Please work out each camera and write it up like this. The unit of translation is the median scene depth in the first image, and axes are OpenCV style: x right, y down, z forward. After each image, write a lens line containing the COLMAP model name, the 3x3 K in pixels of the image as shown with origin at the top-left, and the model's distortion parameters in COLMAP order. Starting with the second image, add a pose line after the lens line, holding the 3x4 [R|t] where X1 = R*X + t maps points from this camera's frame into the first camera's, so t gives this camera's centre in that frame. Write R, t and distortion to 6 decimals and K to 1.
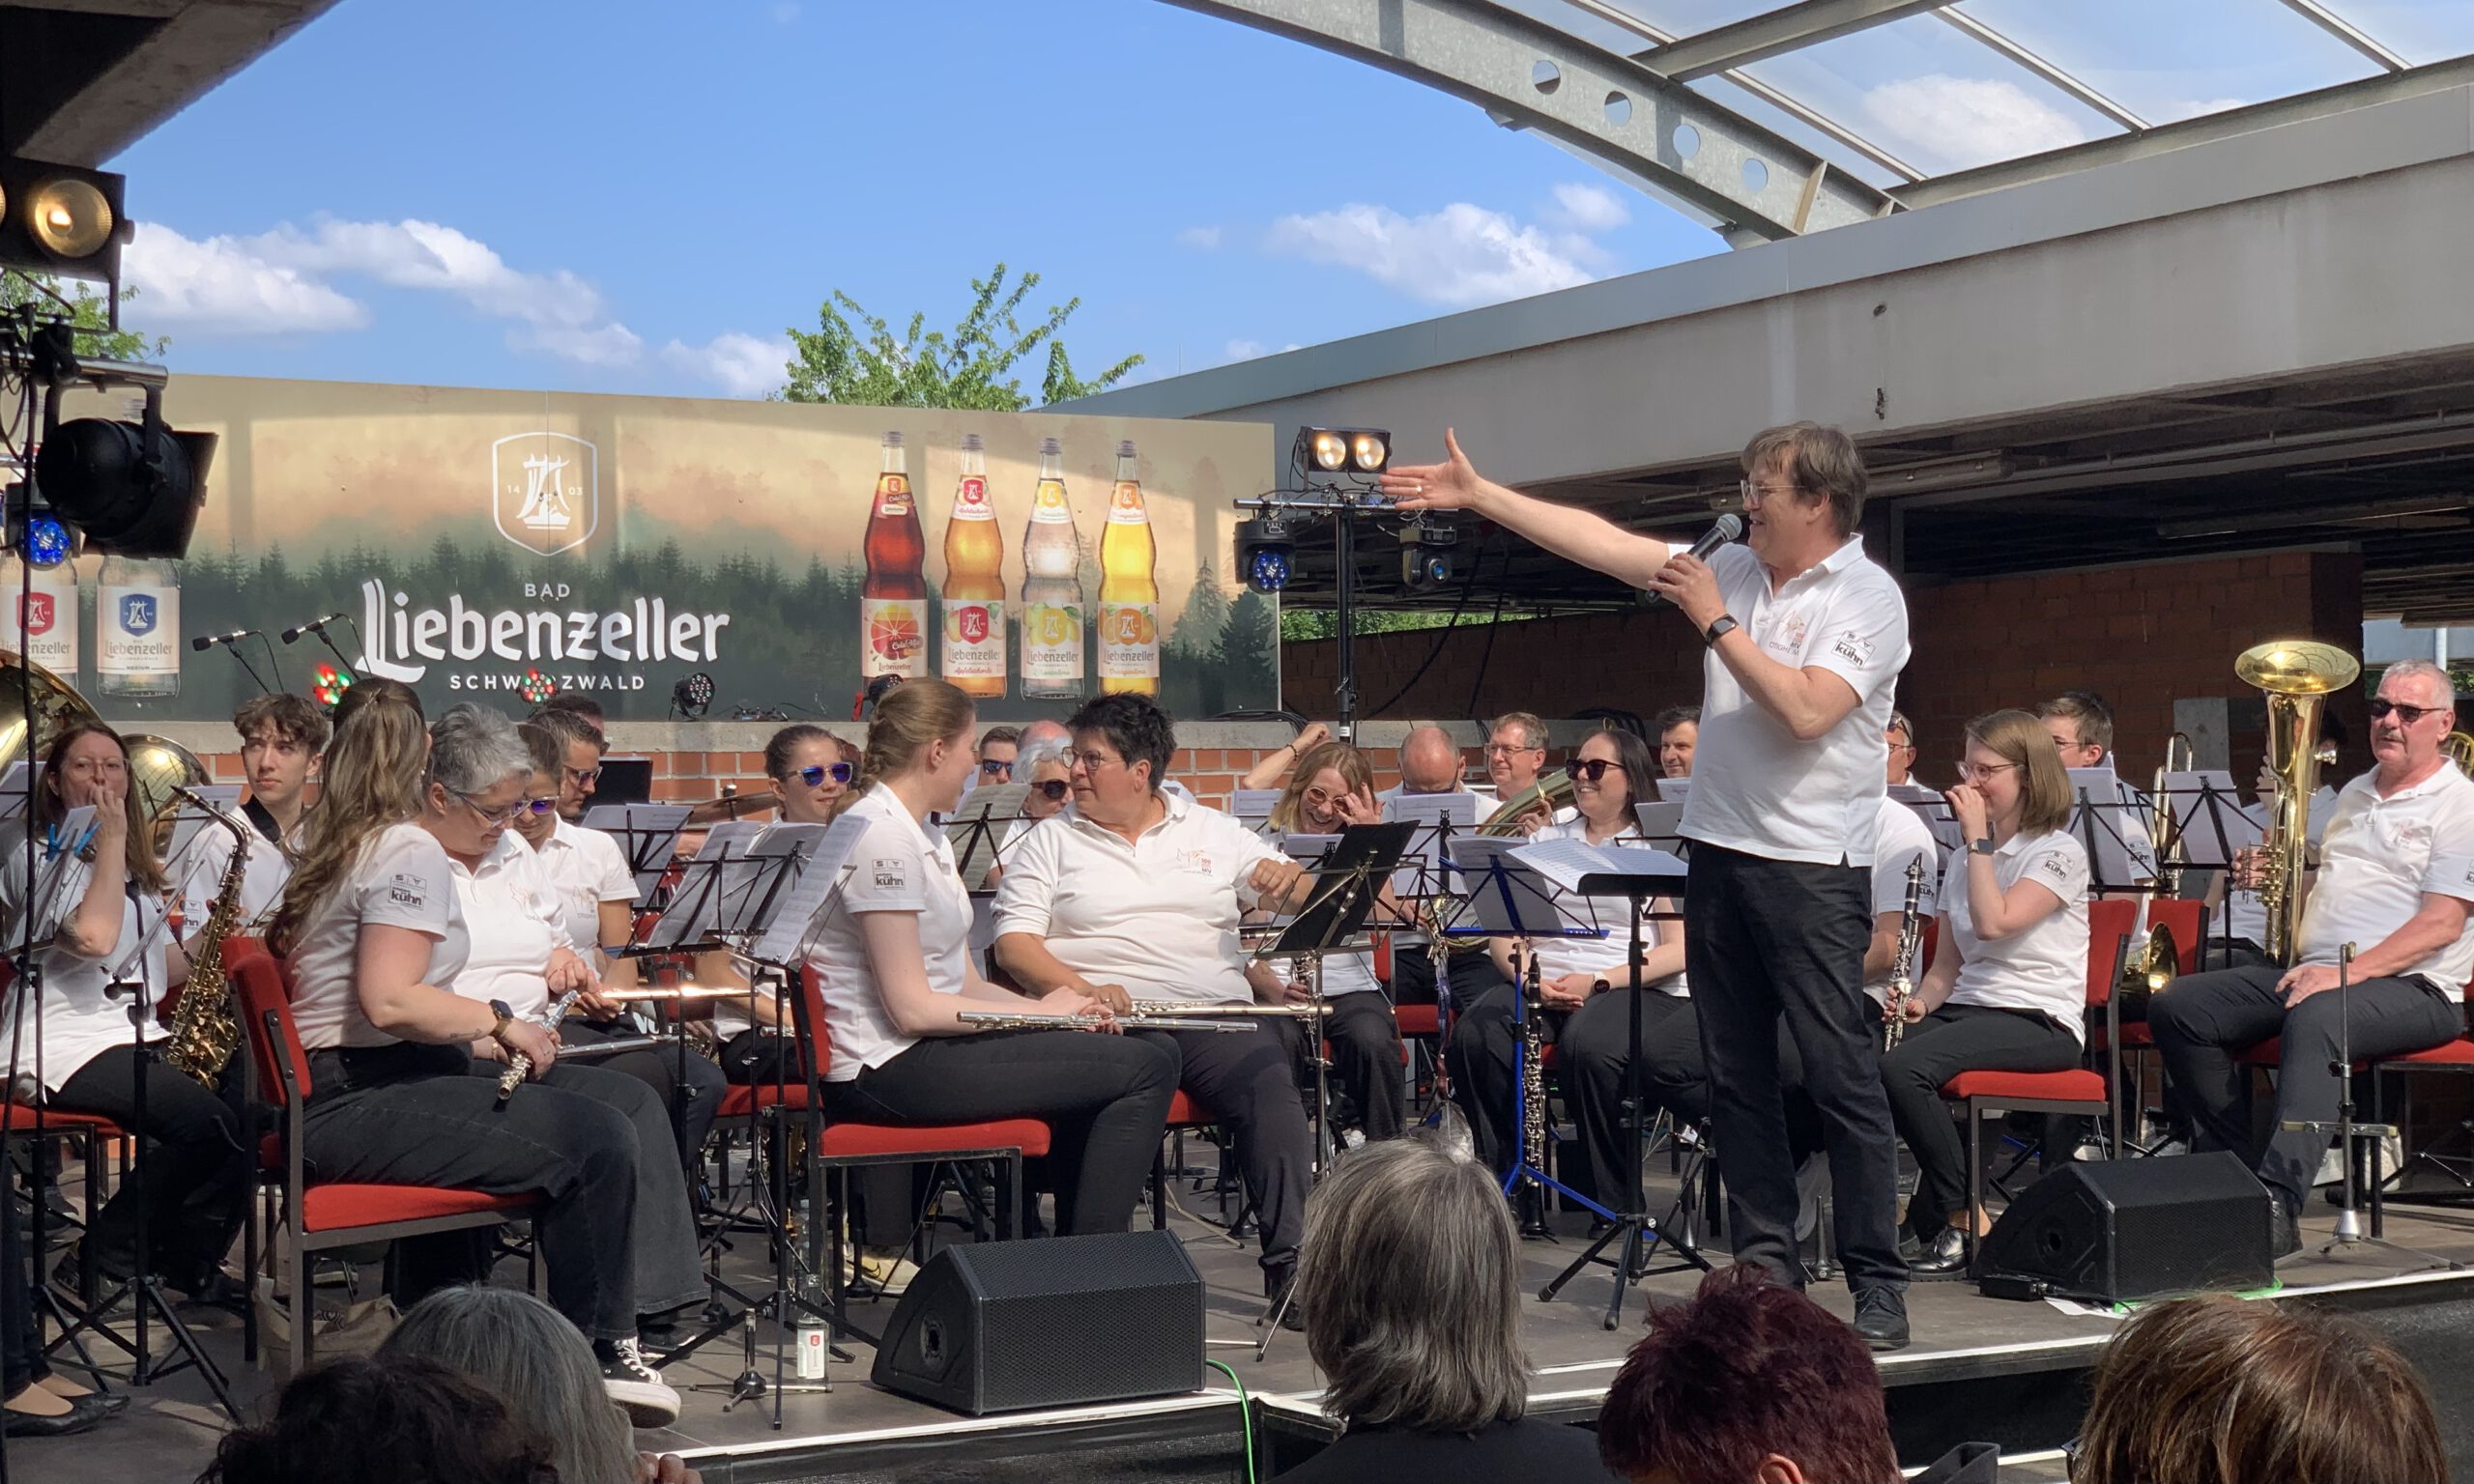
lens RADIAL K [[3528.8, 0, 1233.8], [0, 3528.8, 769.9], [0, 0, 1]] dist [0.040653, 0.000000]
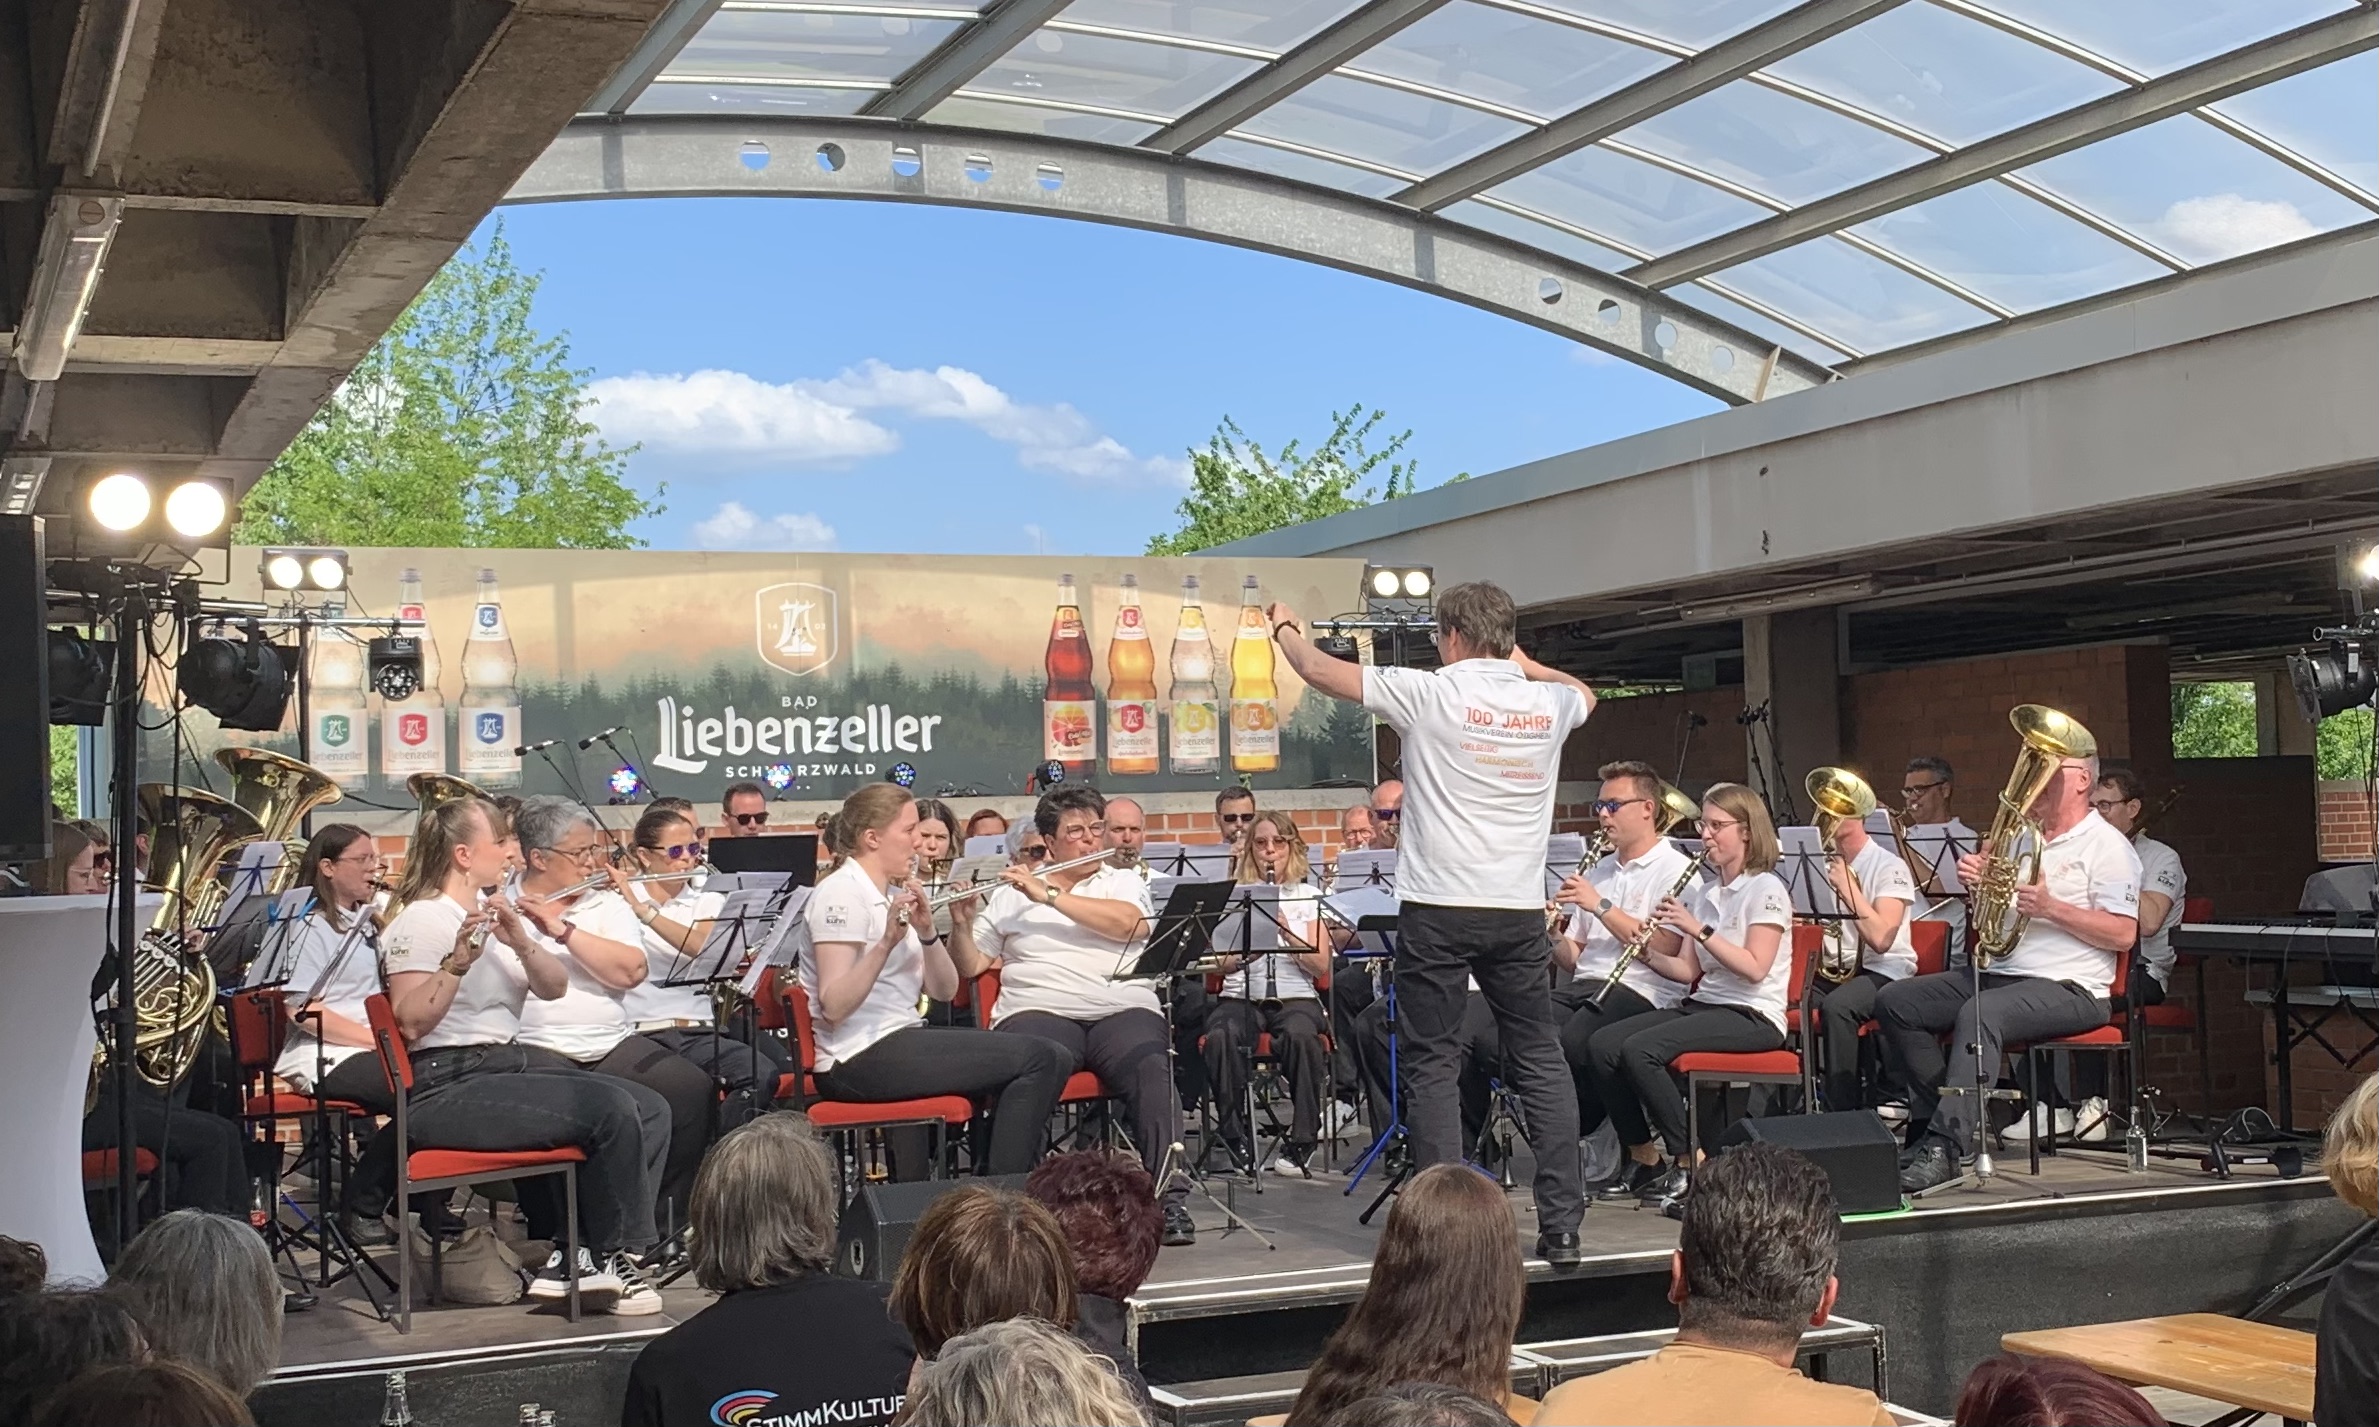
lens RADIAL K [[2923.9, 0, 1359.0], [0, 2923.9, 769.9], [0, 0, 1]] dist [0.047836, 0.000000]
pose [[0.996002, -0.019233, -0.087236, 0.112729], [0.018293, 0.999766, -0.011558, -0.008437], [0.087438, 0.009916, 0.996121, -0.084719]]
